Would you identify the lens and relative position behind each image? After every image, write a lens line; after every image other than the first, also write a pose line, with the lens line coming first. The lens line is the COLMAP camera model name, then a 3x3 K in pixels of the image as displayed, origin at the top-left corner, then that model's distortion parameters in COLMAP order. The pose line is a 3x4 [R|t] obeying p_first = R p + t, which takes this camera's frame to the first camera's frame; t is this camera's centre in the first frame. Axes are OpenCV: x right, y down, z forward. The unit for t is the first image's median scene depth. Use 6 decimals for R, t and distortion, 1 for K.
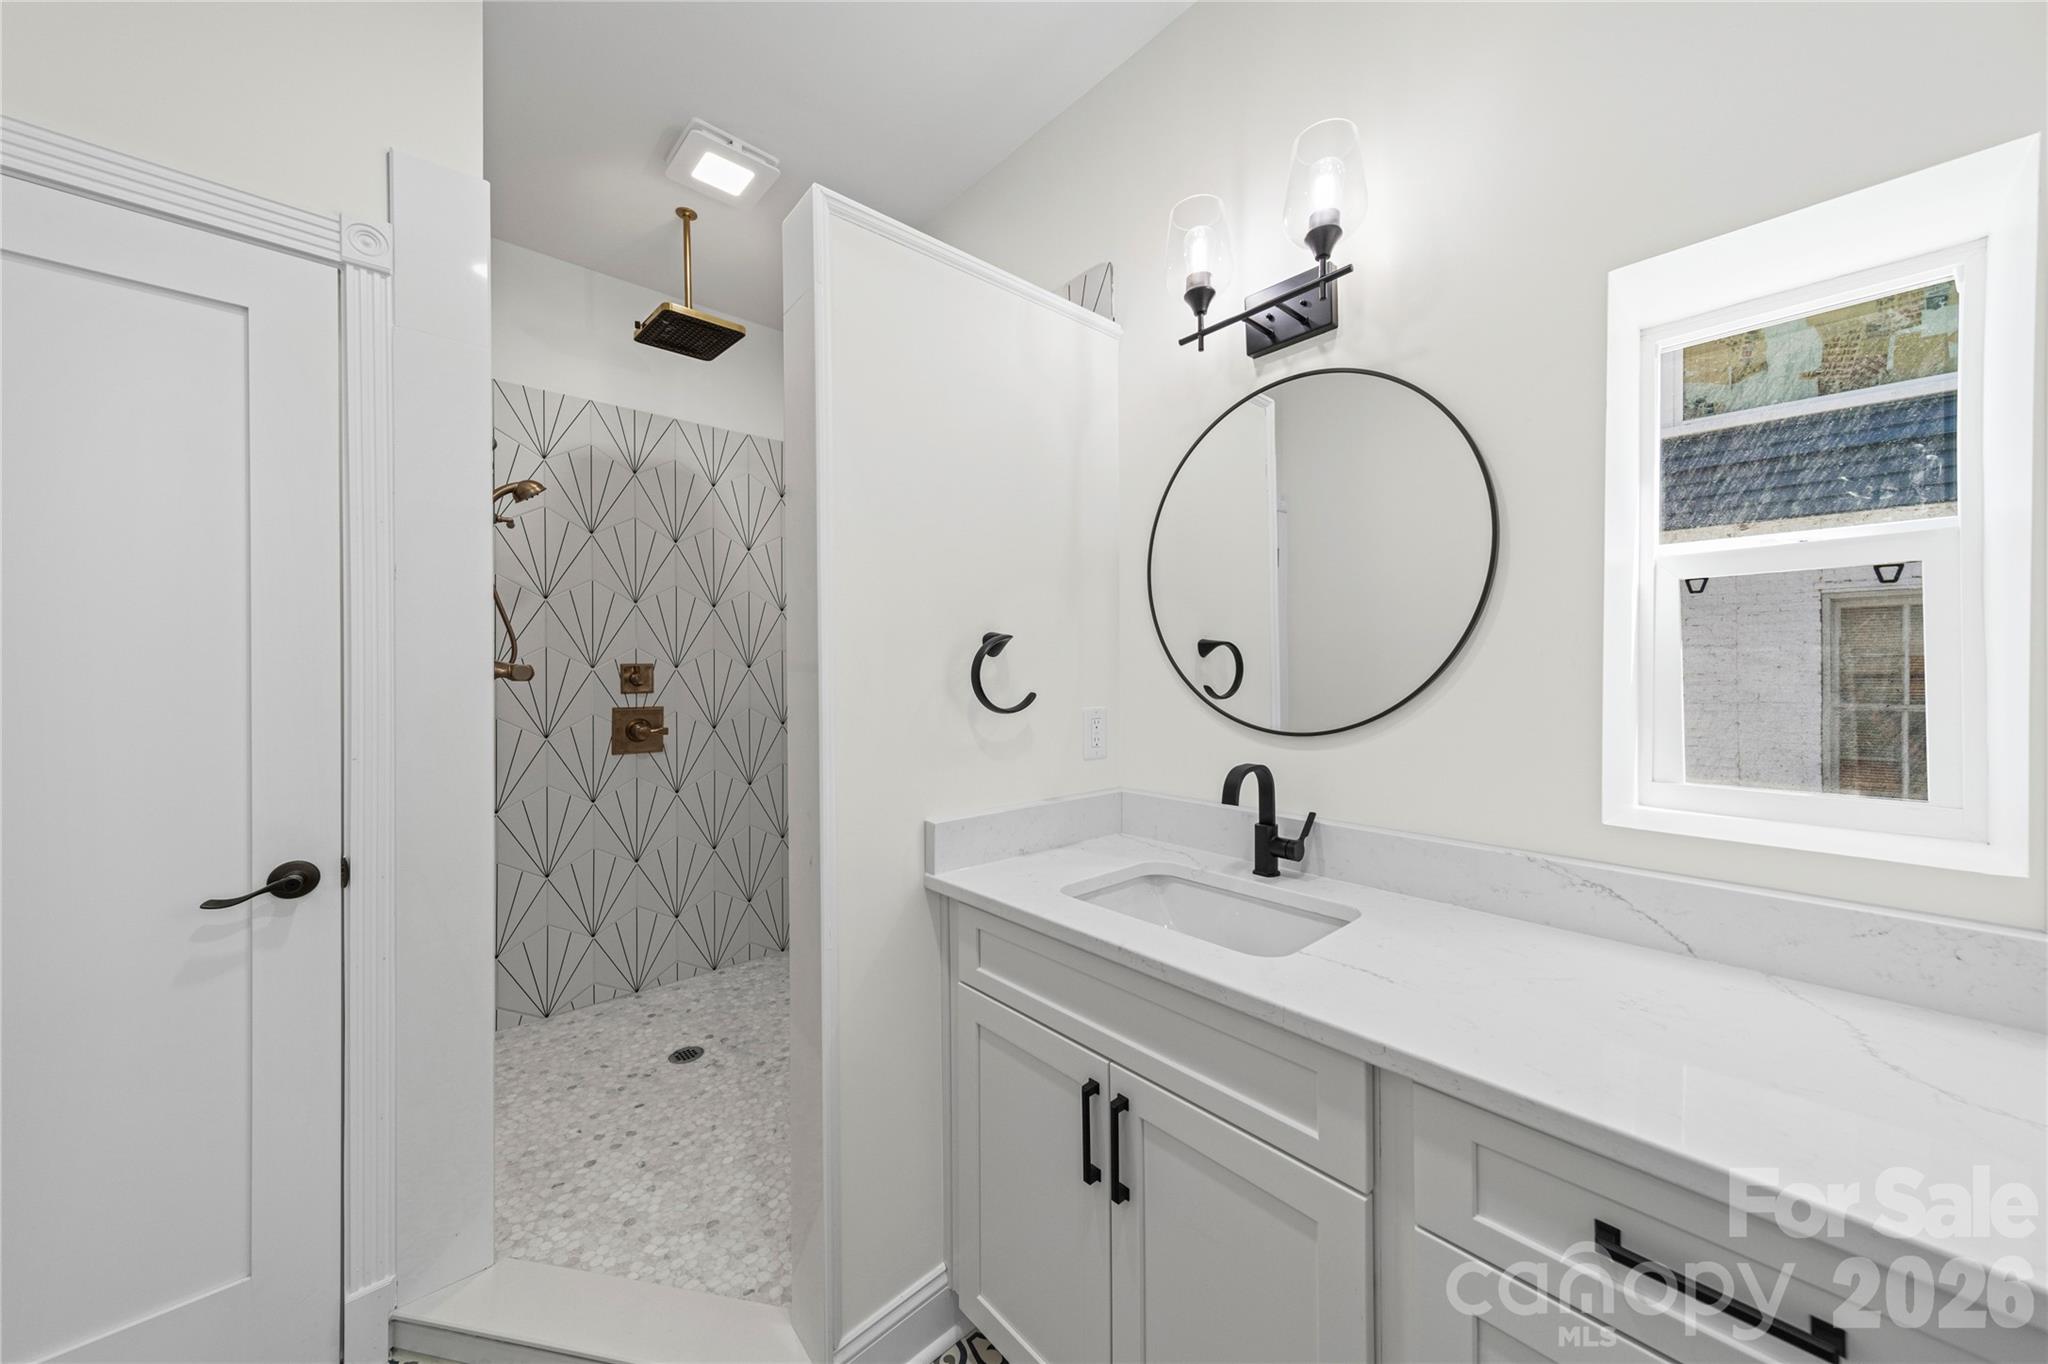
lens RADIAL K [[722.7, 0, 1044.1], [0, 722.7, 673.4], [0, 0, 1]] dist [0.003244, 0.000462]
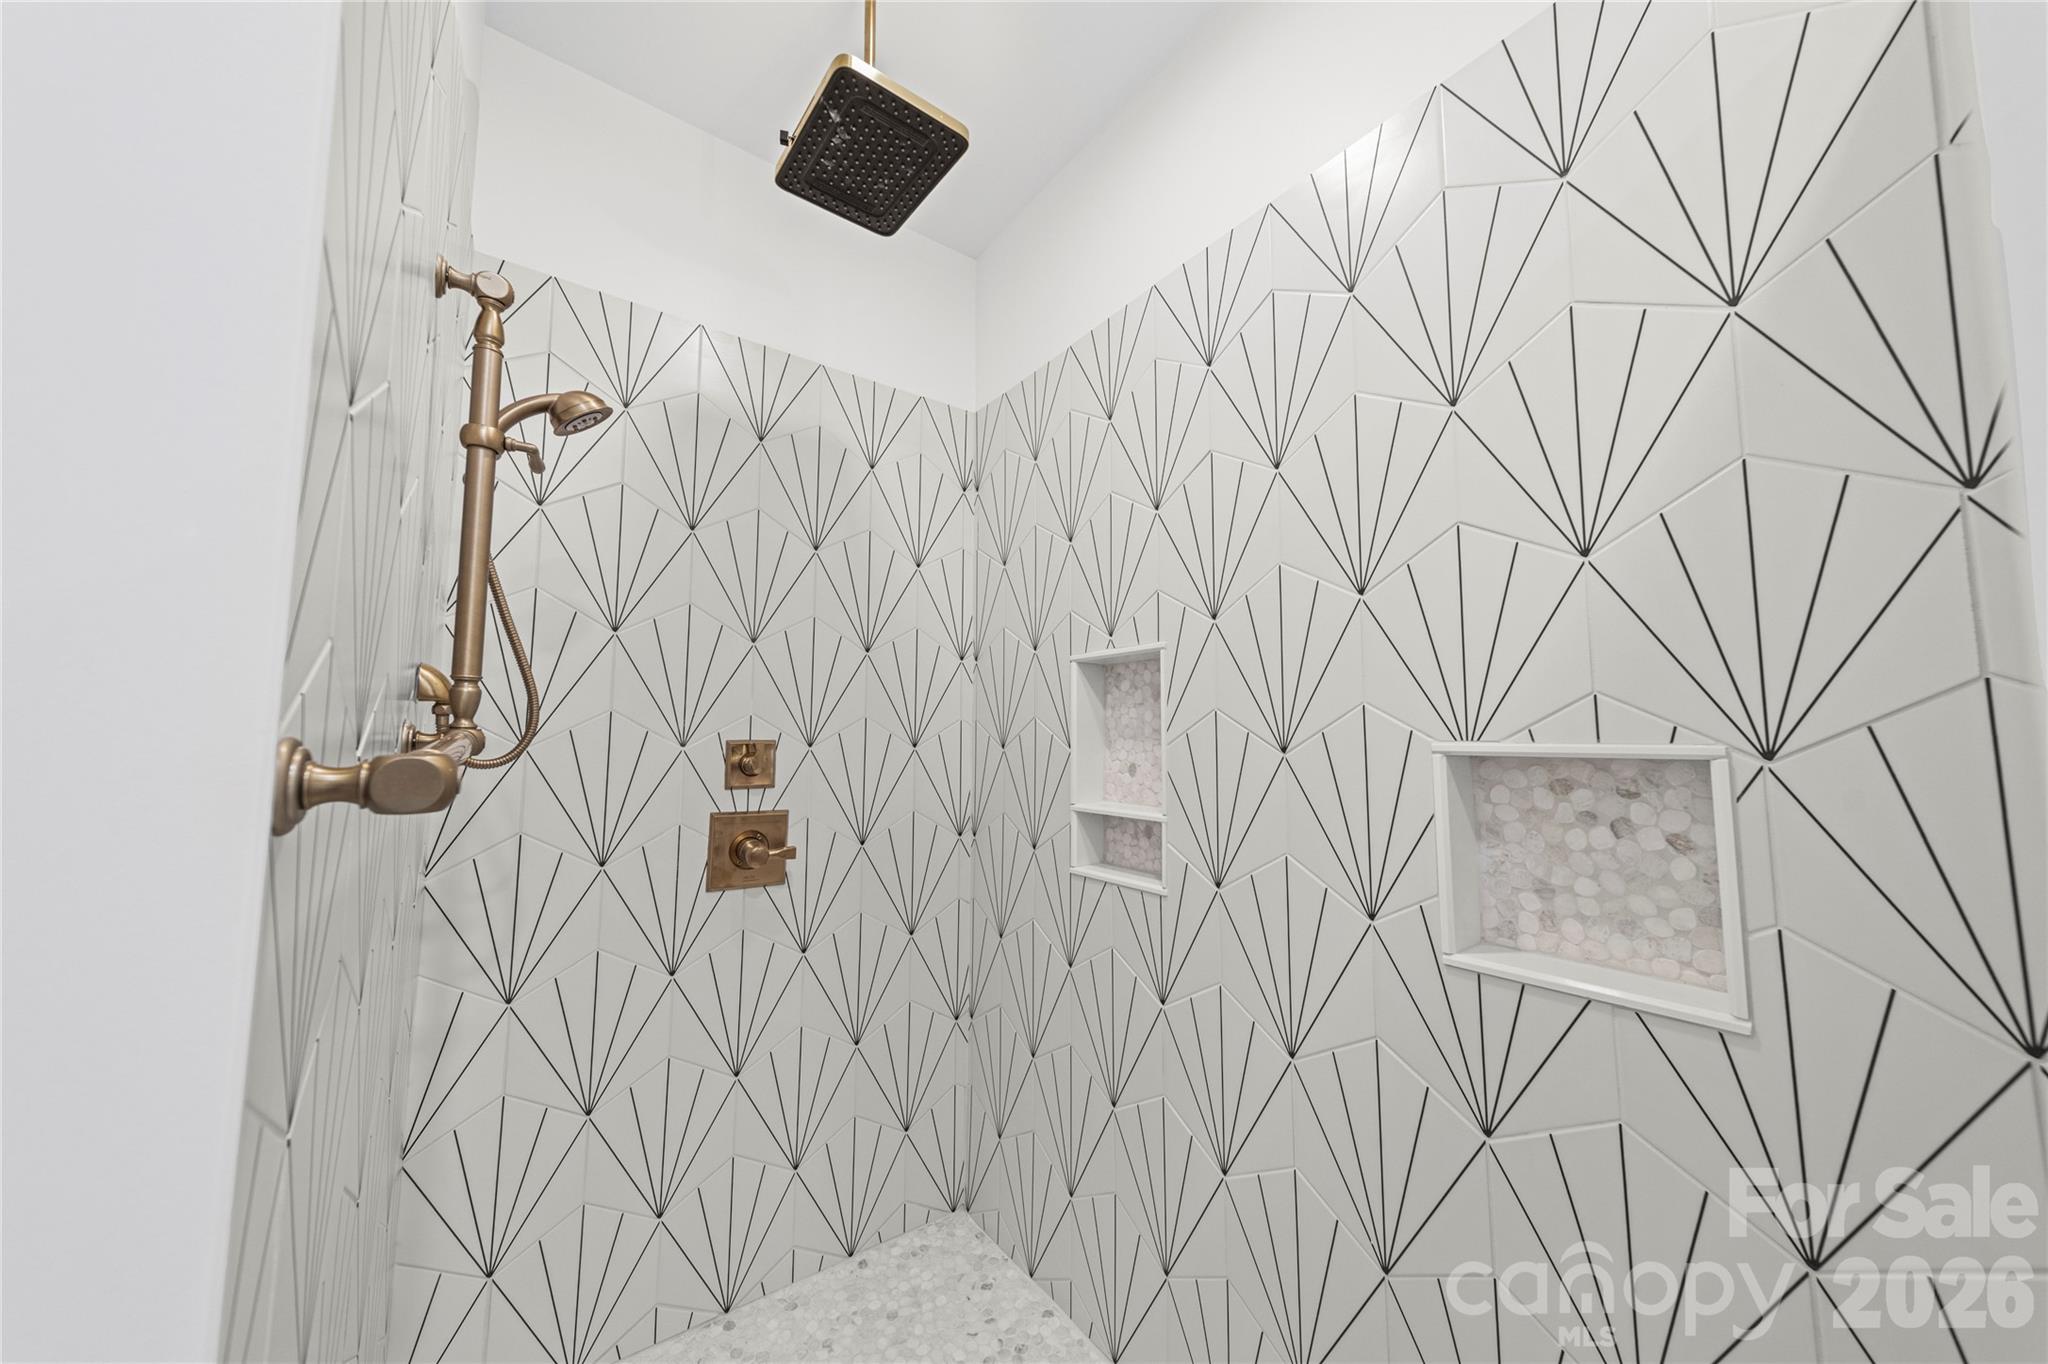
lens RADIAL K [[722.7, 0, 1039.9], [0, 722.7, 684.6], [0, 0, 1]] dist [0.003244, 0.000462]
pose [[0.993043, -0.004162, -0.117675, -0.244665], [-0.006400, 0.995991, -0.089229, -0.007093], [0.117575, 0.089362, 0.989035, 0.412965]]
